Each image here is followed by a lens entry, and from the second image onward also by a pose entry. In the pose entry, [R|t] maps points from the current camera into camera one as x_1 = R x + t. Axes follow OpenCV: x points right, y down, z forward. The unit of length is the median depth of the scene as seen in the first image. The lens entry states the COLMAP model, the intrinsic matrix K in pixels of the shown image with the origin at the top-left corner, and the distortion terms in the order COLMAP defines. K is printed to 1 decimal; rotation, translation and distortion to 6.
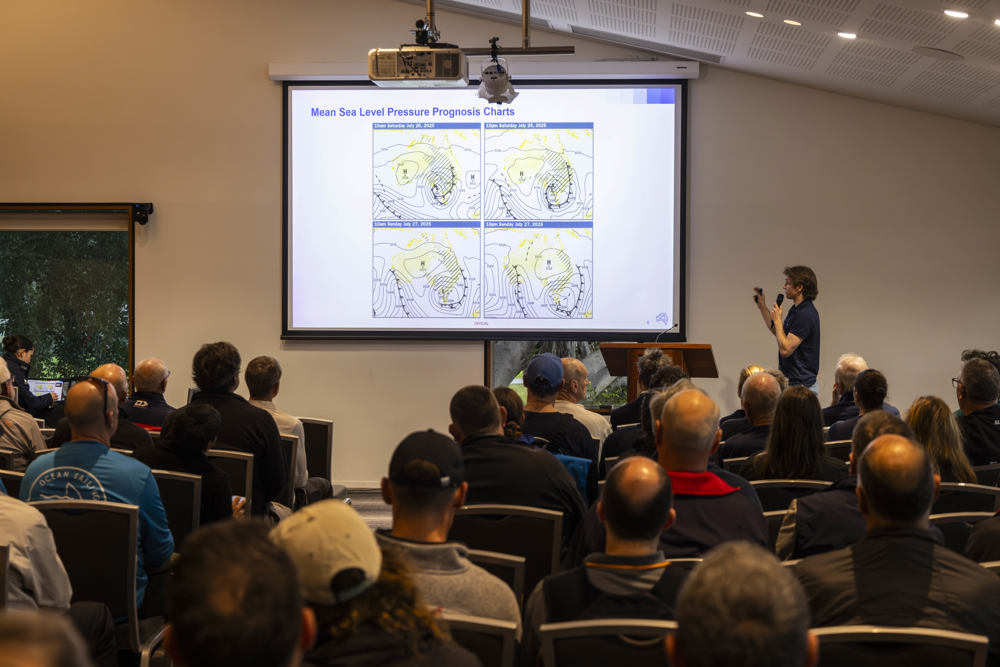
lens RADIAL K [[1869.2, 0, 500.3], [0, 1869.2, 408.2], [0, 0, 1]] dist [0.073704, 0.162098]
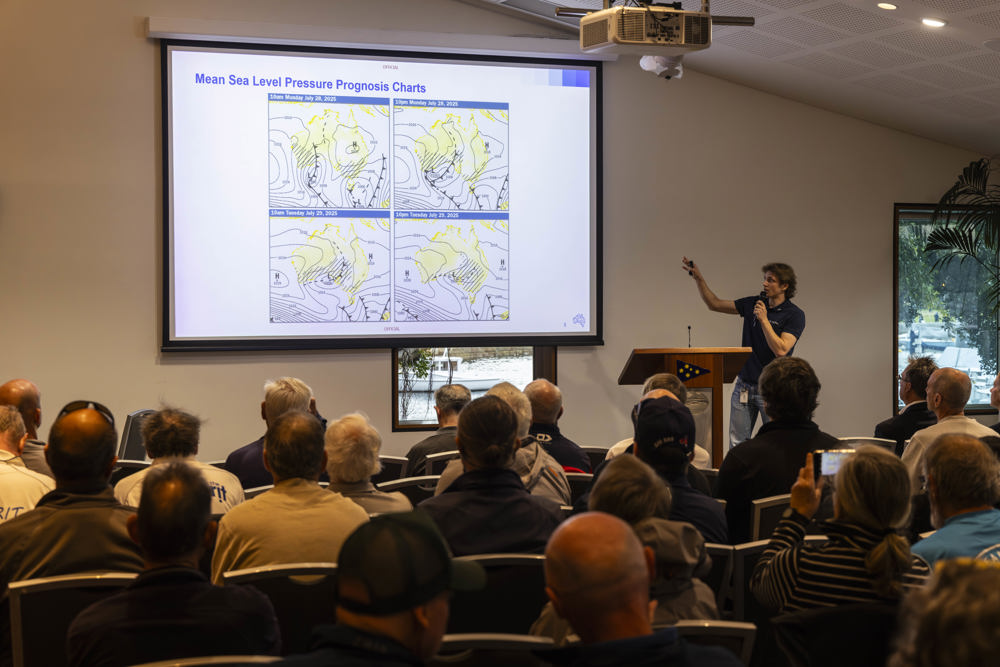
lens RADIAL K [[1821.6, 0, 500.0], [0, 1821.6, 333.5], [0, 0, 1]] dist [-0.447193, 4.920582]
pose [[0.892304, -0.016943, 0.451117, -0.345371], [0.031334, 0.999210, -0.024449, -0.021162], [-0.450346, 0.035952, 0.892130, 0.230869]]
